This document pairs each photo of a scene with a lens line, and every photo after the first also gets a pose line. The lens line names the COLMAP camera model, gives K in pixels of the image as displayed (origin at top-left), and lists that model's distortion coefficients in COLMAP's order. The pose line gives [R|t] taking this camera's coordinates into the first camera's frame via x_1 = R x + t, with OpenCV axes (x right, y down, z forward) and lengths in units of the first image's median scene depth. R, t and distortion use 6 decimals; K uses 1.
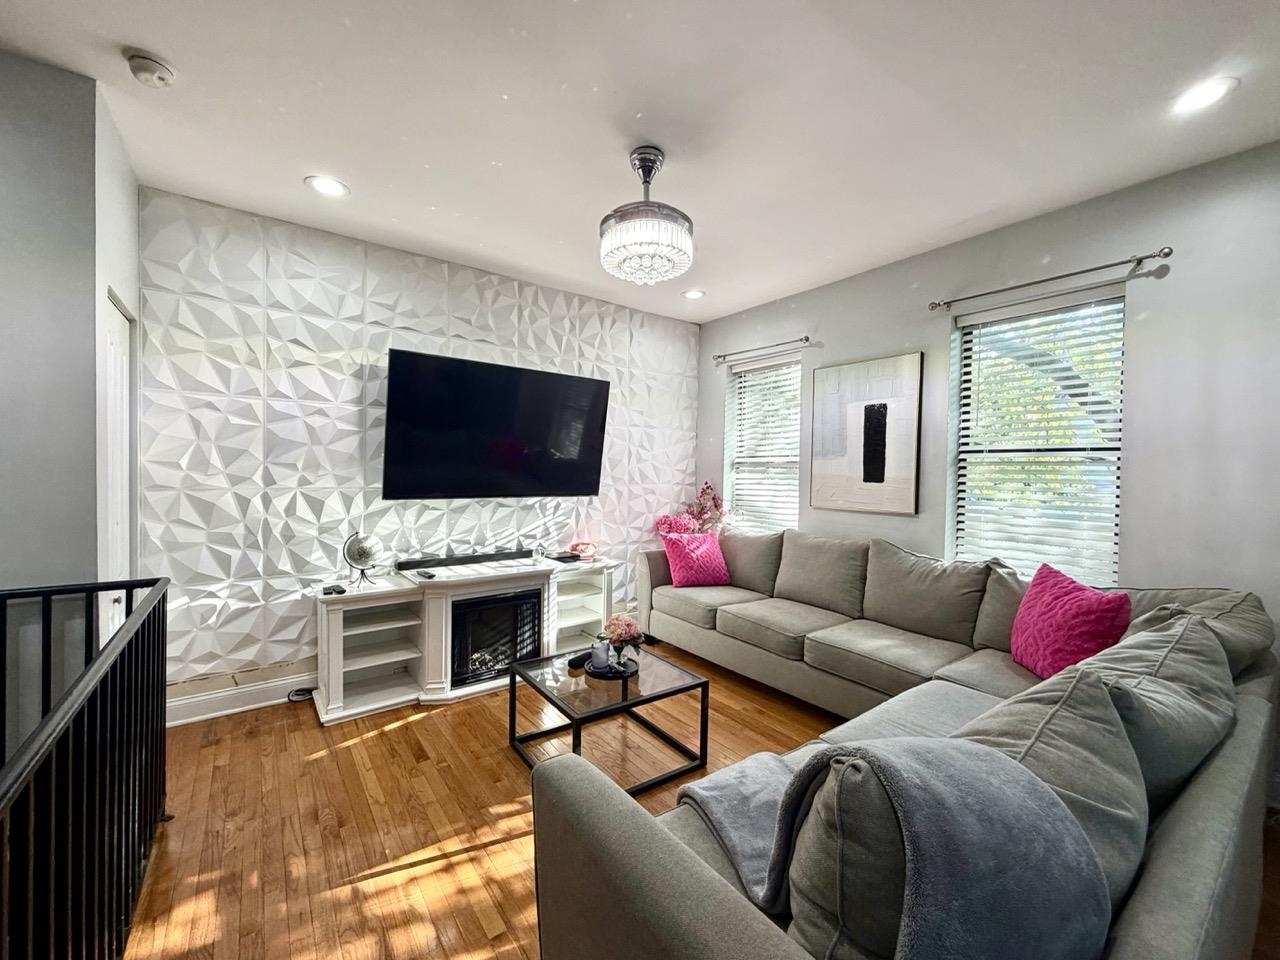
lens RADIAL K [[512.8, 0, 645.9], [0, 512.8, 476.7], [0, 0, 1]] dist [0.001529, -0.000079]
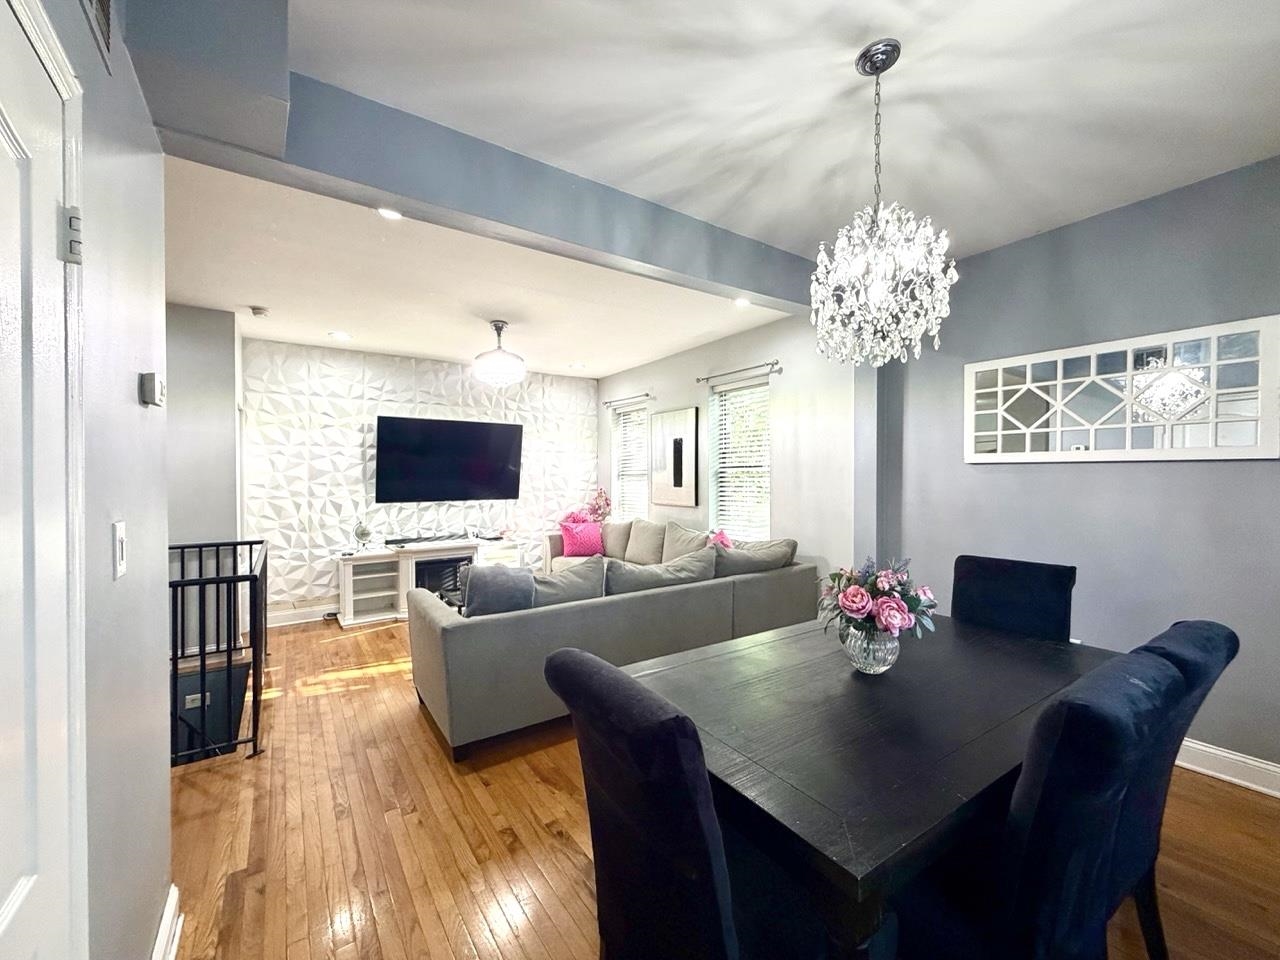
lens RADIAL K [[512.8, 0, 646.6], [0, 512.8, 476.6], [0, 0, 1]] dist [0.001529, -0.000079]
pose [[0.998934, -0.020791, -0.041214, 0.440903], [0.020301, 0.999719, -0.012265, -0.004290], [0.041457, 0.011416, 0.999075, -0.642001]]
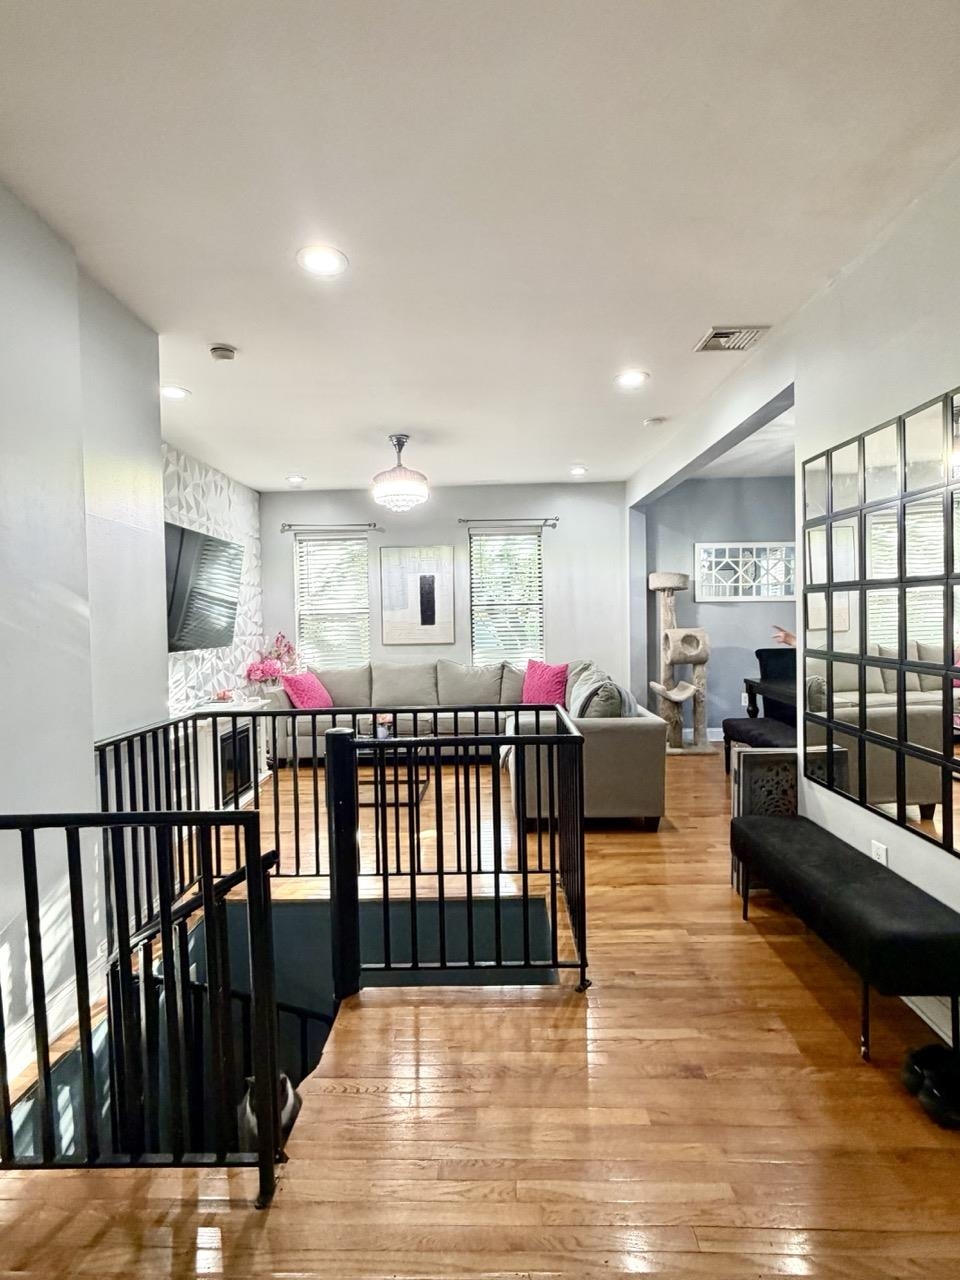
lens RADIAL K [[628.4, 0, 478.2], [0, 628.4, 636.9], [0, 0, 1]] dist [0.001580, -0.000663]
pose [[0.612932, -0.047152, 0.788727, -1.045176], [0.038561, 0.998813, 0.029745, -0.004887], [-0.789194, 0.012183, 0.614023, -0.321802]]
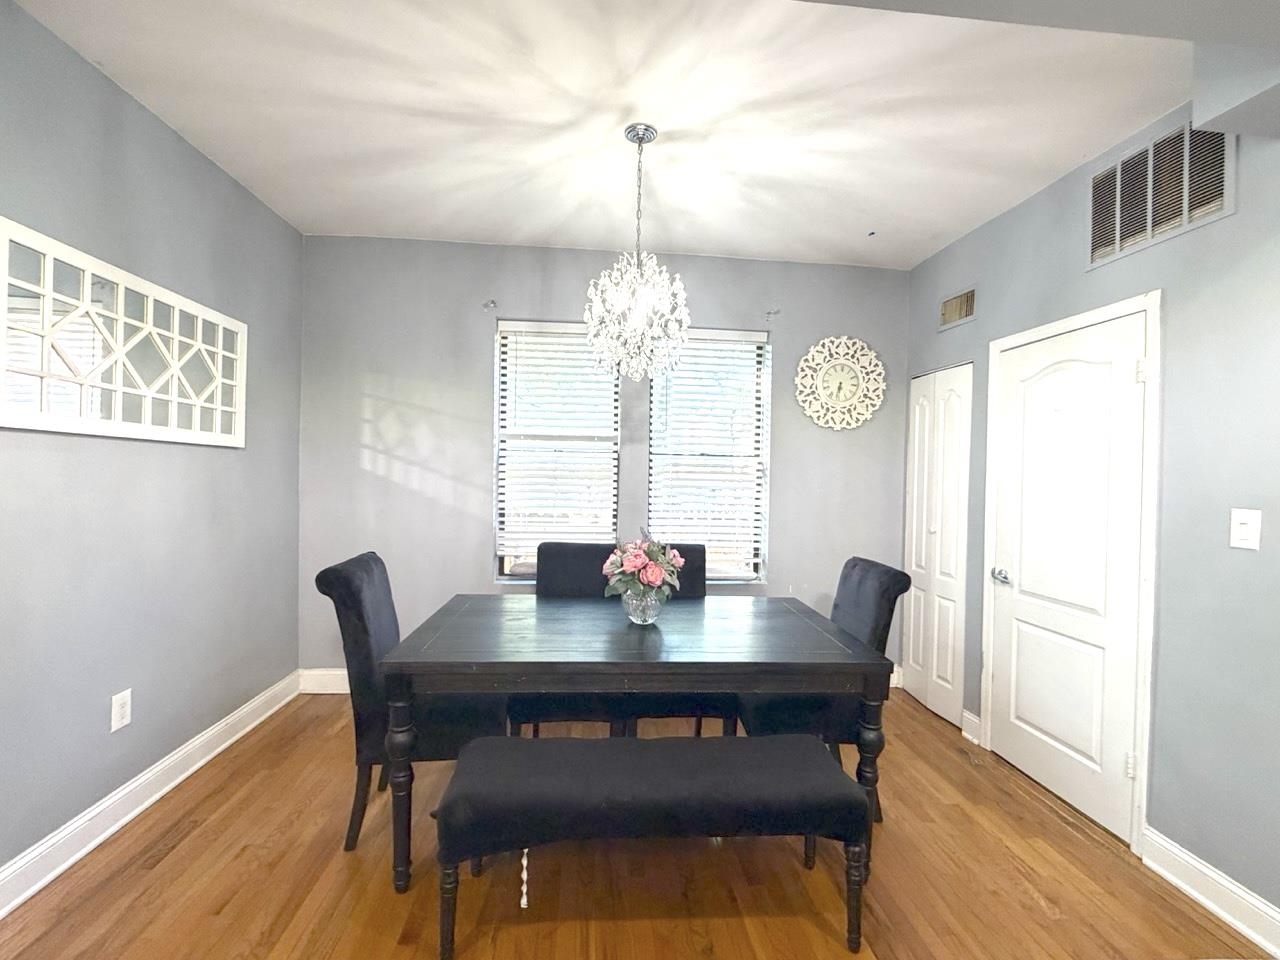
lens RADIAL K [[579.9, 0, 641.7], [0, 579.9, 482.6], [0, 0, 1]] dist [0.002557, 0.001096]
pose [[-0.834133, -0.039262, 0.550165, 0.240624], [-0.026833, 0.999171, 0.030623, -0.009963], [-0.550911, 0.010781, -0.834494, 0.496202]]
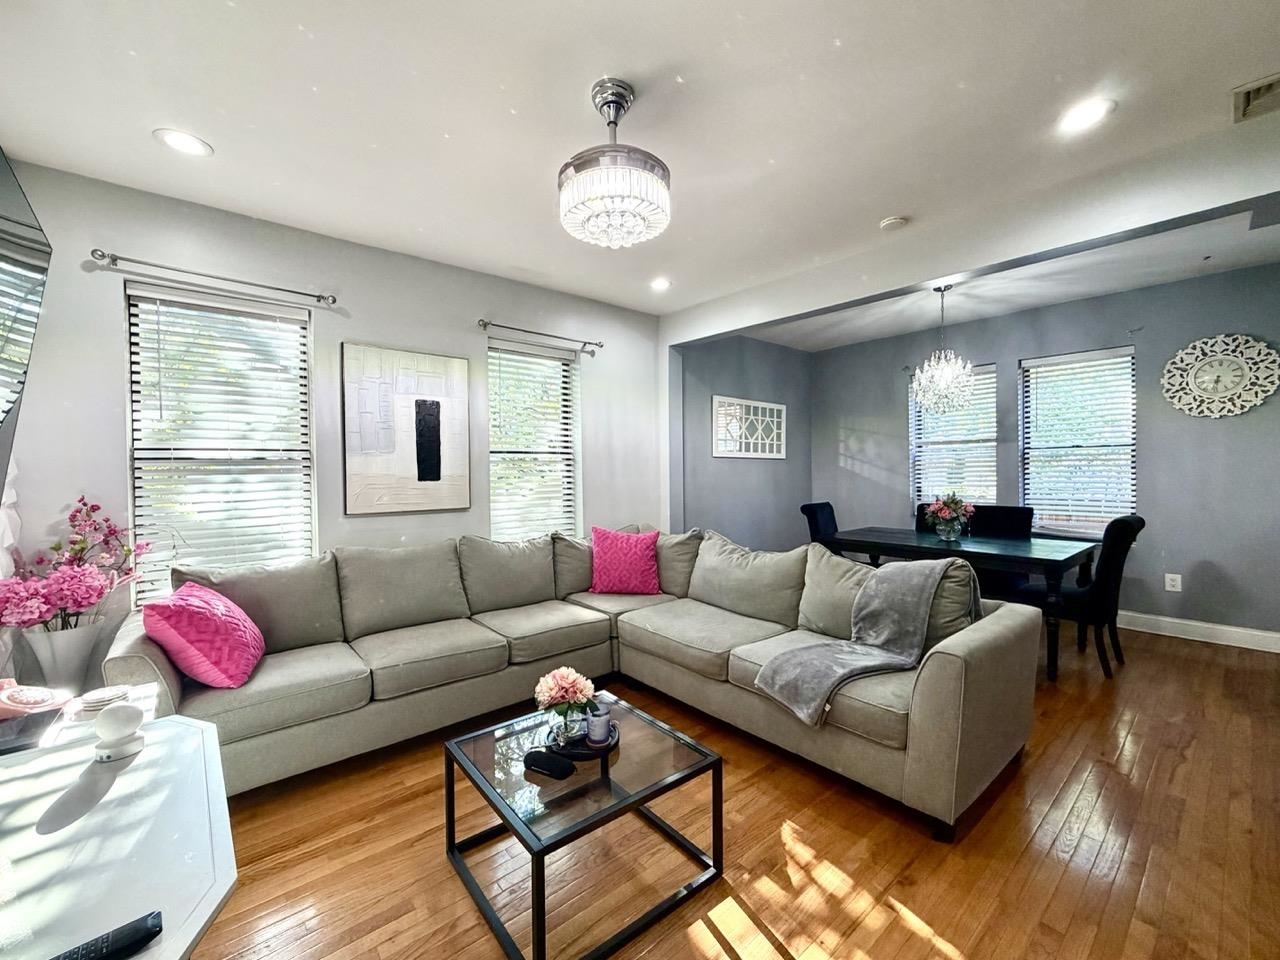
lens RADIAL K [[512.8, 0, 642.1], [0, 512.8, 480.7], [0, 0, 1]] dist [0.001529, -0.000079]
pose [[-0.045050, -0.032441, 0.998458, -0.577598], [0.022037, 0.999197, 0.033460, -0.014182], [-0.998742, 0.023510, -0.044299, 0.684073]]
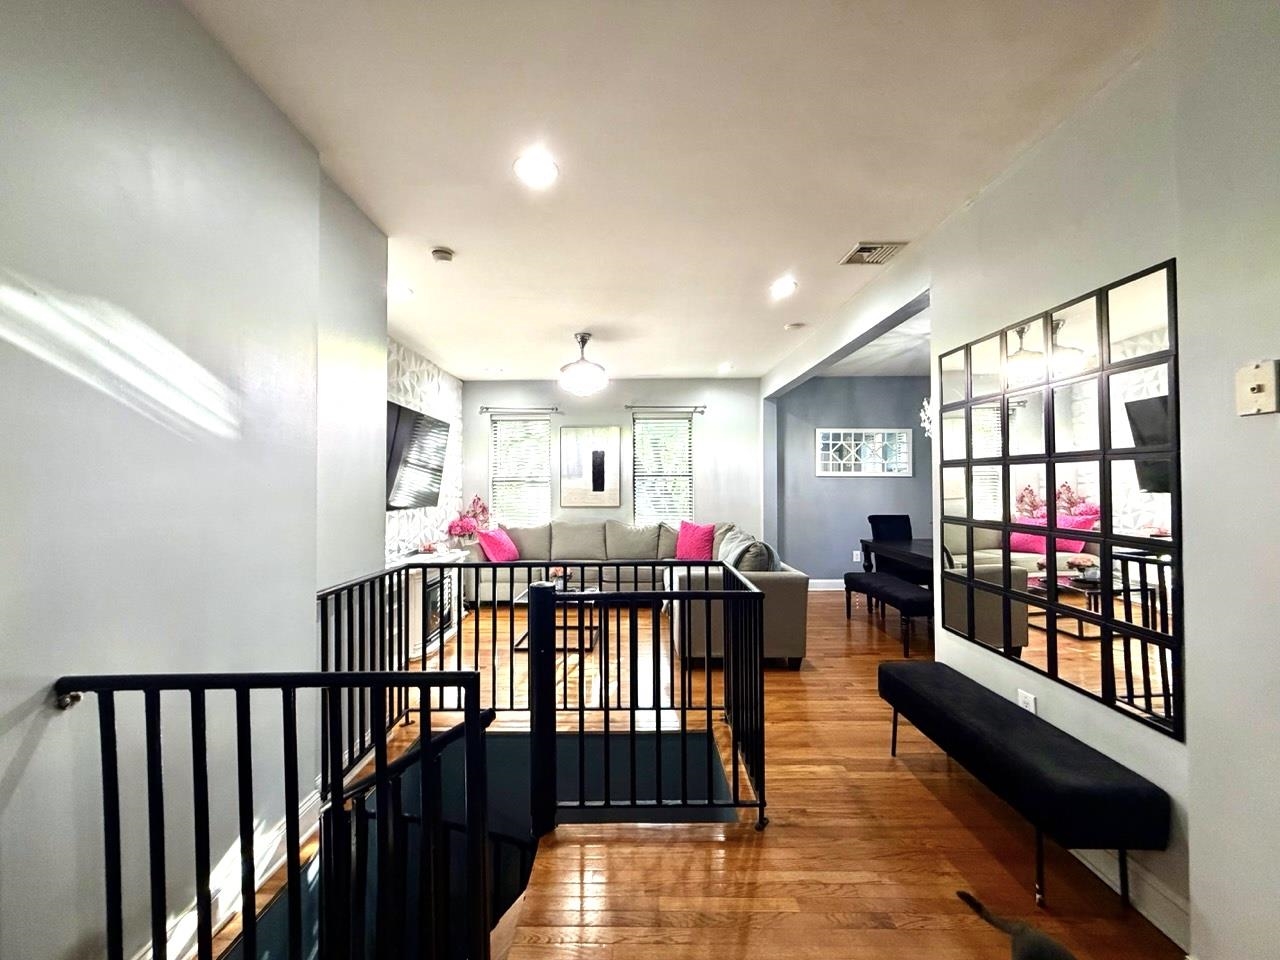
lens RADIAL K [[512.8, 0, 644.9], [0, 512.8, 480.0], [0, 0, 1]] dist [0.001529, -0.000079]
pose [[0.603616, -0.003795, 0.797266, -1.041525], [0.022388, 0.999675, -0.012192, -0.004542], [-0.796961, 0.025208, 0.603505, -0.312528]]
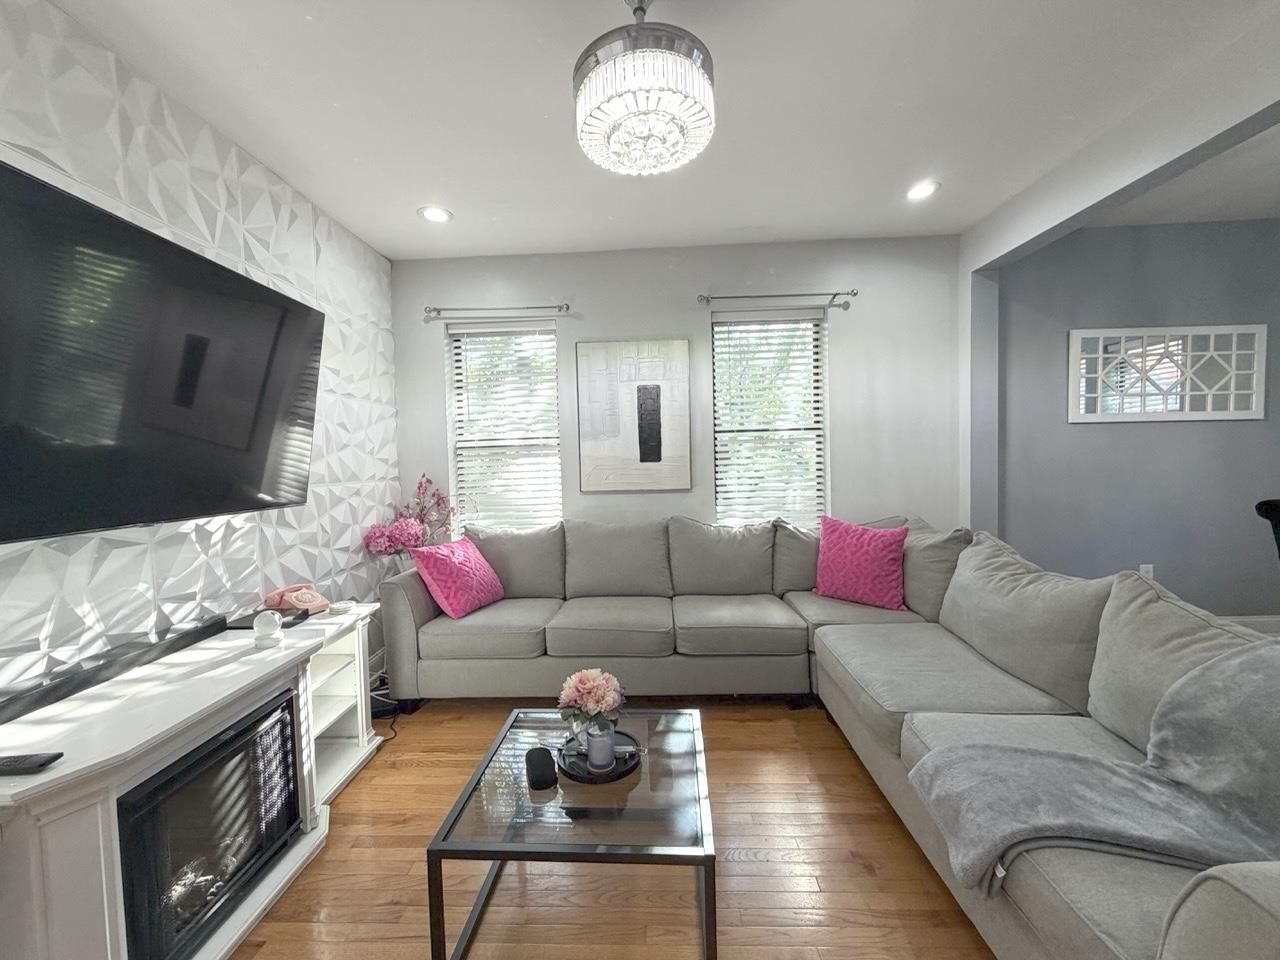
lens RADIAL K [[512.8, 0, 640.6], [0, 512.8, 477.2], [0, 0, 1]] dist [0.001529, -0.000079]
pose [[0.633862, -0.060784, 0.771054, -0.377126], [0.045282, 0.998114, 0.041458, -0.002254], [-0.772120, 0.008636, 0.635419, 0.395775]]
